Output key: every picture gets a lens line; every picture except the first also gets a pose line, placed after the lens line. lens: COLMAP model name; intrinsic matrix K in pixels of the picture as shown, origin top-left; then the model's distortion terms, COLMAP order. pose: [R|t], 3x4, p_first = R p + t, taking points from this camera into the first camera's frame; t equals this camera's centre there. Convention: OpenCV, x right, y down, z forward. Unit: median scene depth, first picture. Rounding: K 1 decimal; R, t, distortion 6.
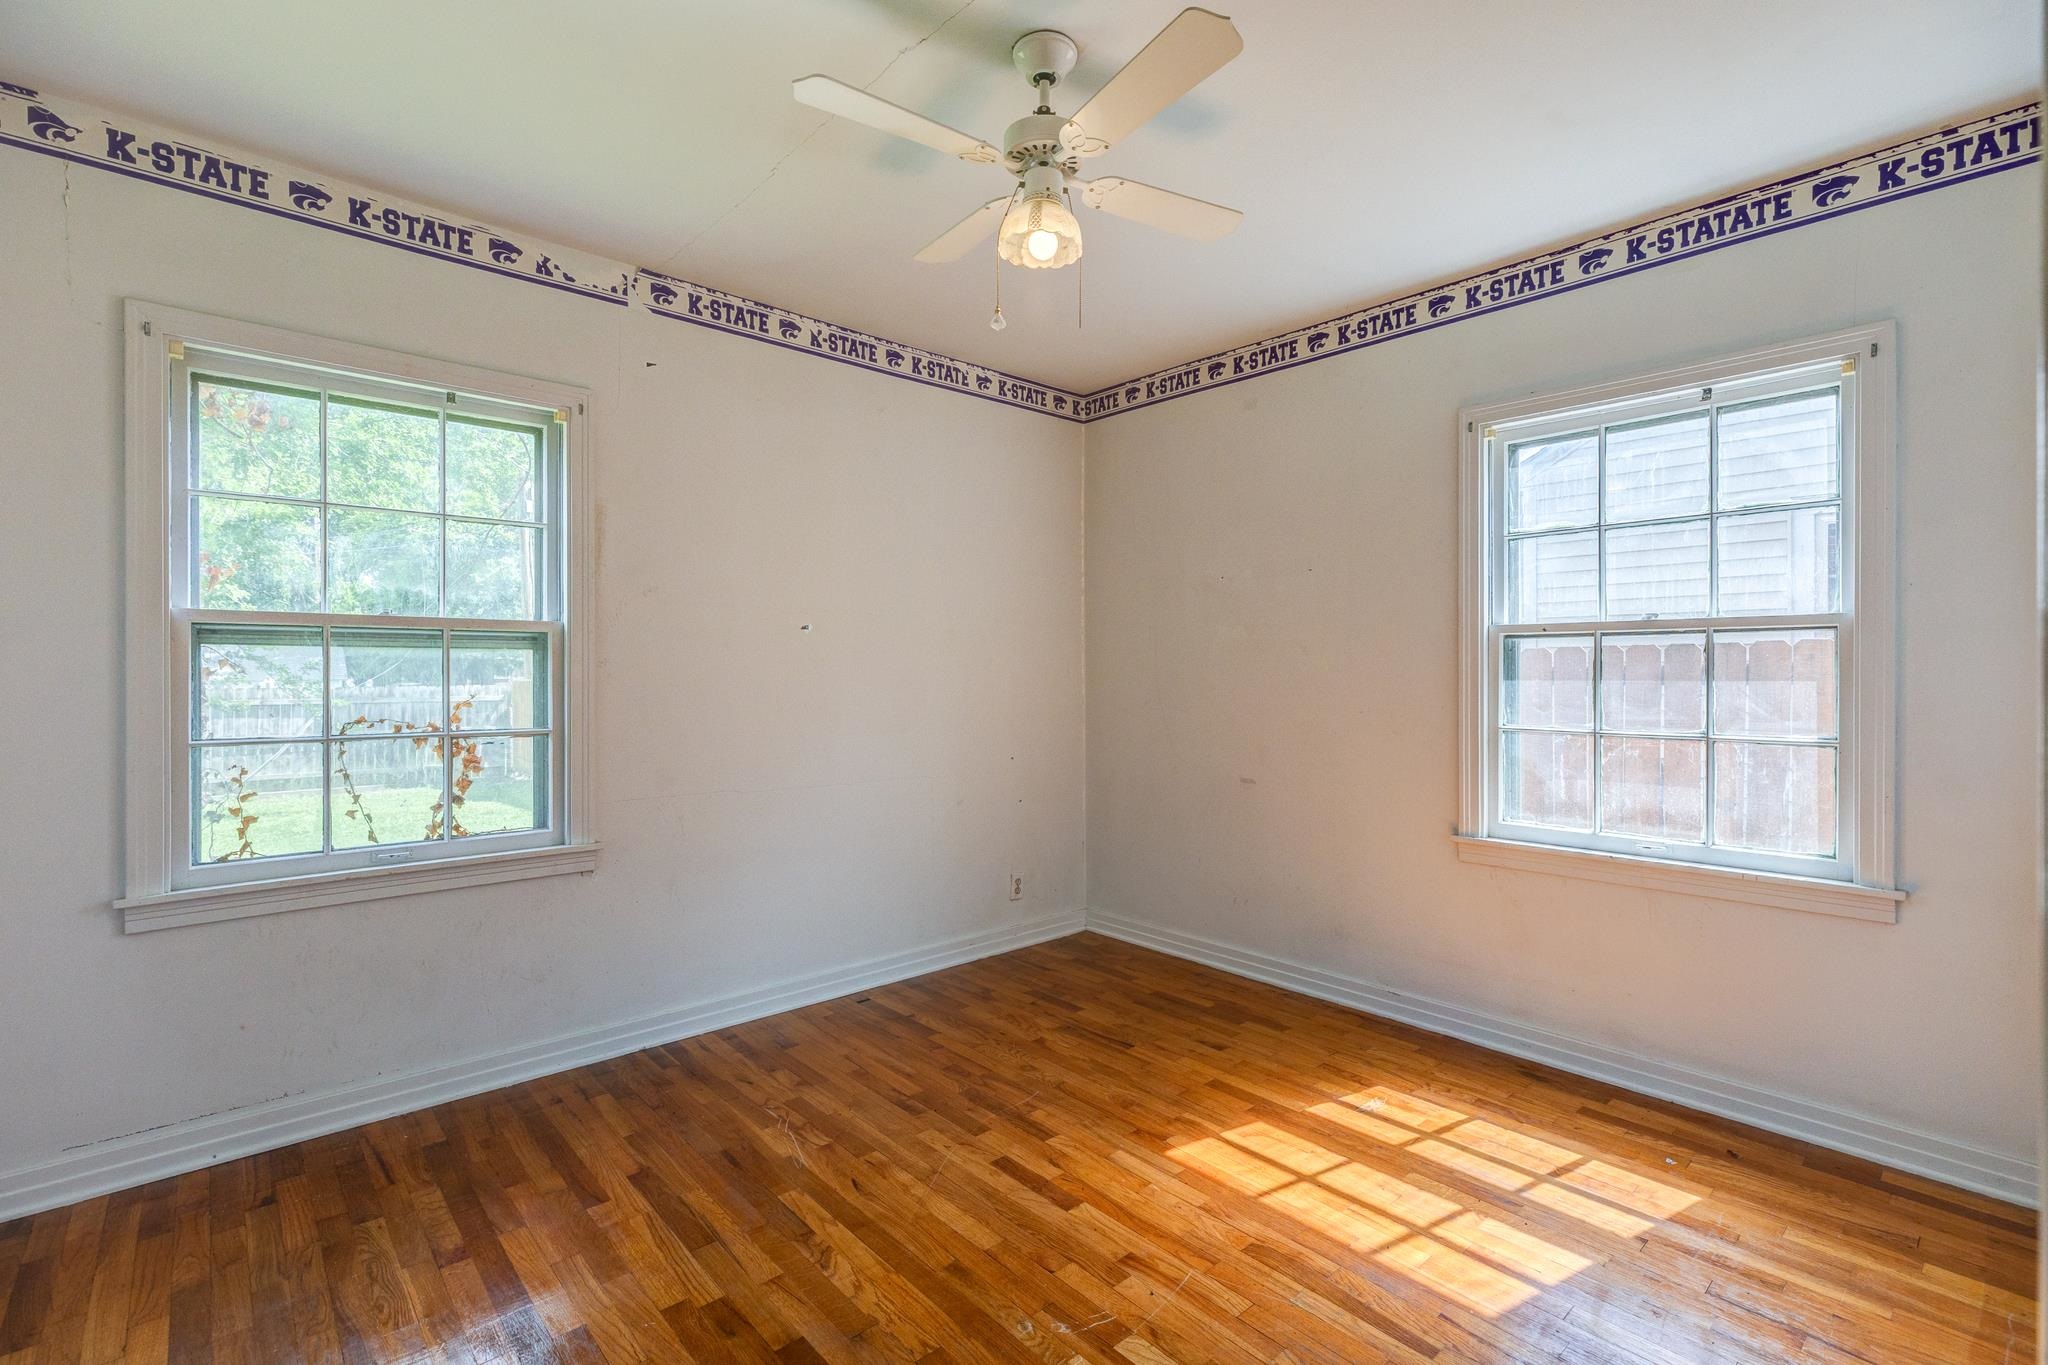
lens RADIAL K [[924.5, 0, 1024.7], [0, 924.5, 670.6], [0, 0, 1]] dist [0.002811, 0.000591]
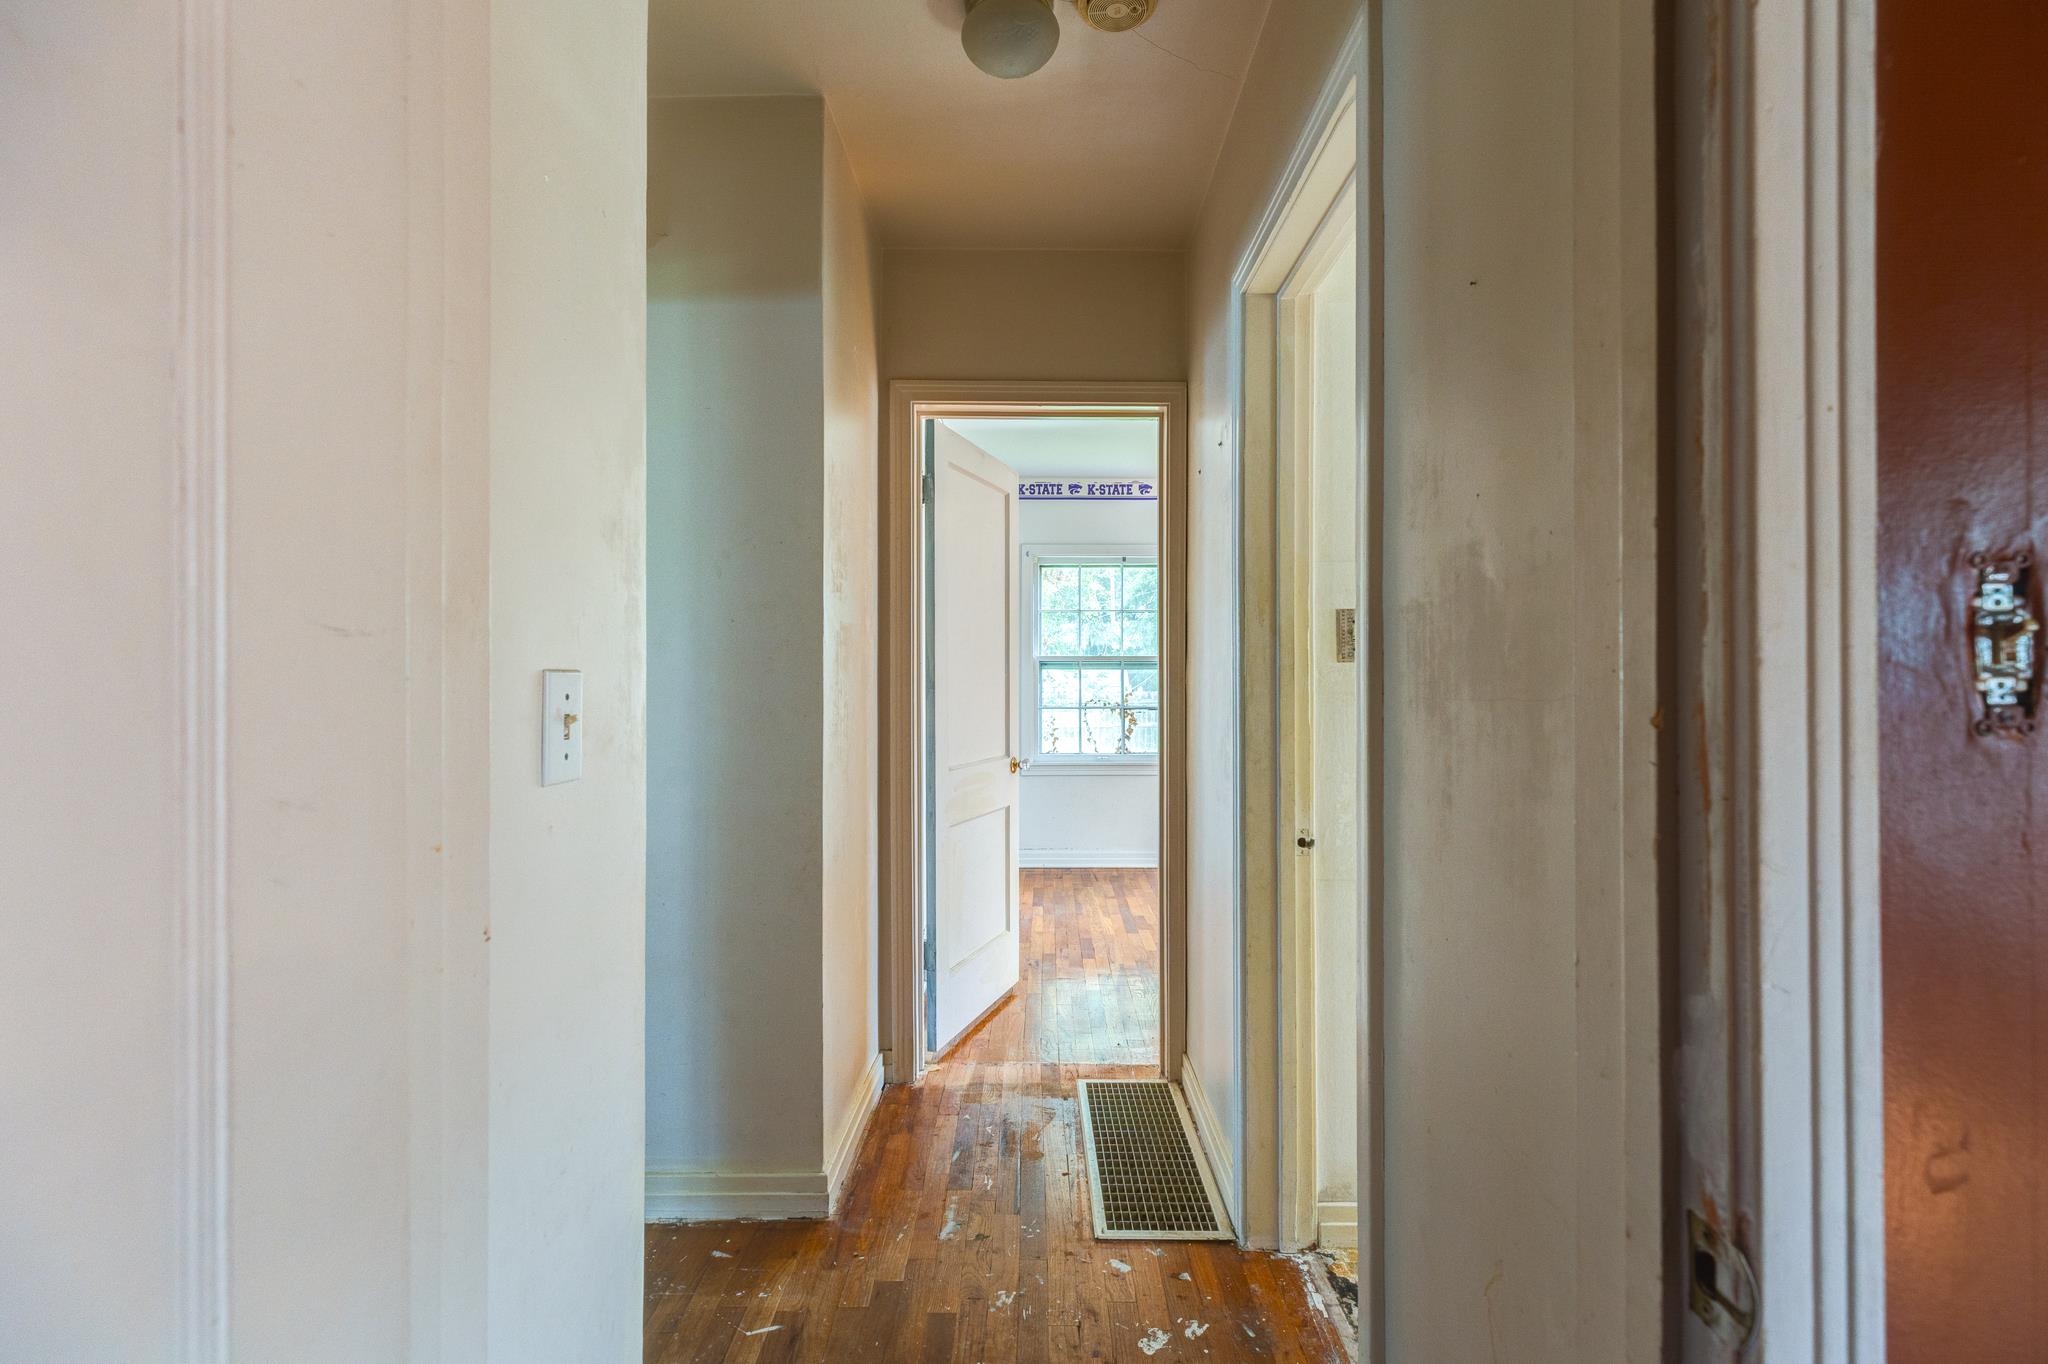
lens RADIAL K [[924.5, 0, 1024.2], [0, 924.5, 685.9], [0, 0, 1]] dist [0.002811, 0.000591]
pose [[0.729127, -0.003812, -0.684367, 0.793074], [-0.003513, 0.999950, -0.009313, 0.040590], [0.684369, 0.009195, 0.729078, -0.862786]]
